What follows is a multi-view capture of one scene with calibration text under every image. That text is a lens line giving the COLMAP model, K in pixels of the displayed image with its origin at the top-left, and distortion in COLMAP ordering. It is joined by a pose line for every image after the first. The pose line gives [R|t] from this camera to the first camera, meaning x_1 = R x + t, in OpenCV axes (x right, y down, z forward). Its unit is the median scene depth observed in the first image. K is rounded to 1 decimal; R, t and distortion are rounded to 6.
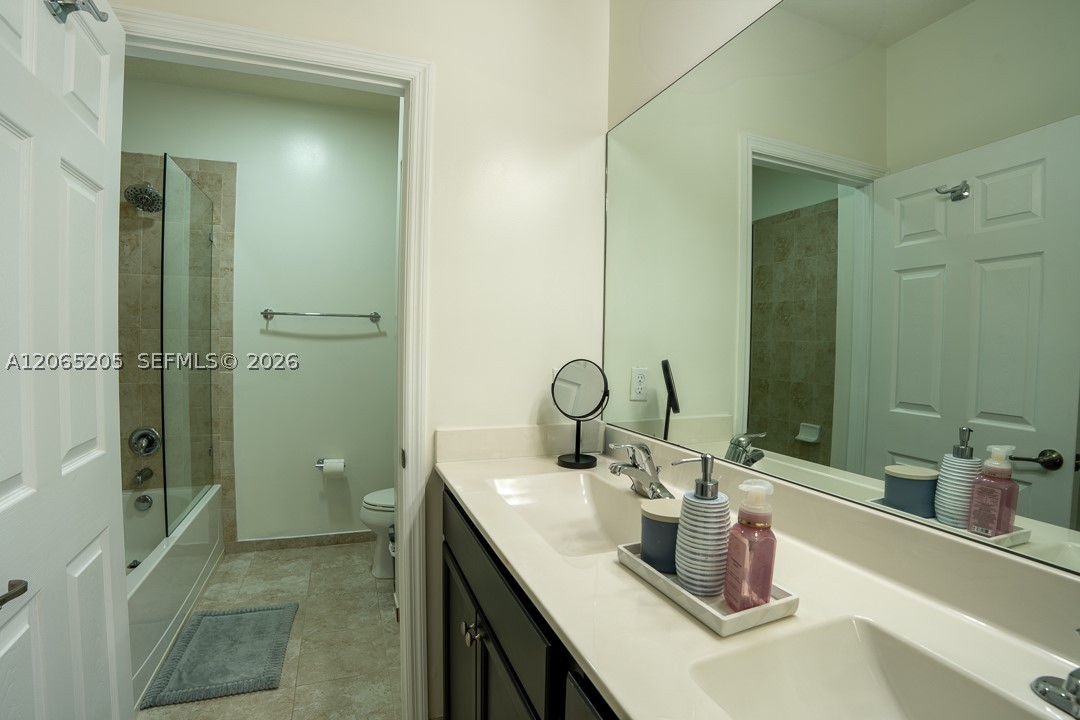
lens RADIAL K [[506.1, 0, 555.5], [0, 506.1, 359.7], [0, 0, 1]] dist [-0.093443, 0.023580]
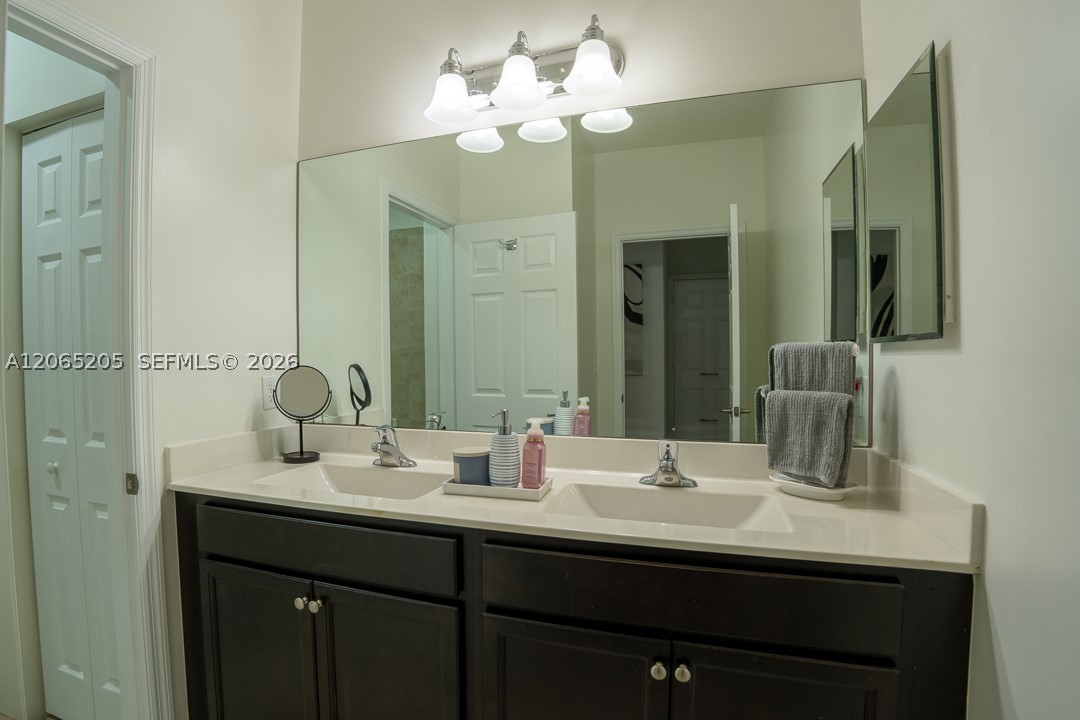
lens RADIAL K [[506.1, 0, 538.6], [0, 506.1, 357.4], [0, 0, 1]] dist [-0.093443, 0.023580]
pose [[0.642429, -0.033871, 0.765597, -0.532638], [0.050199, 0.998737, 0.002063, 0.006352], [-0.764700, 0.037107, 0.643318, -0.127317]]
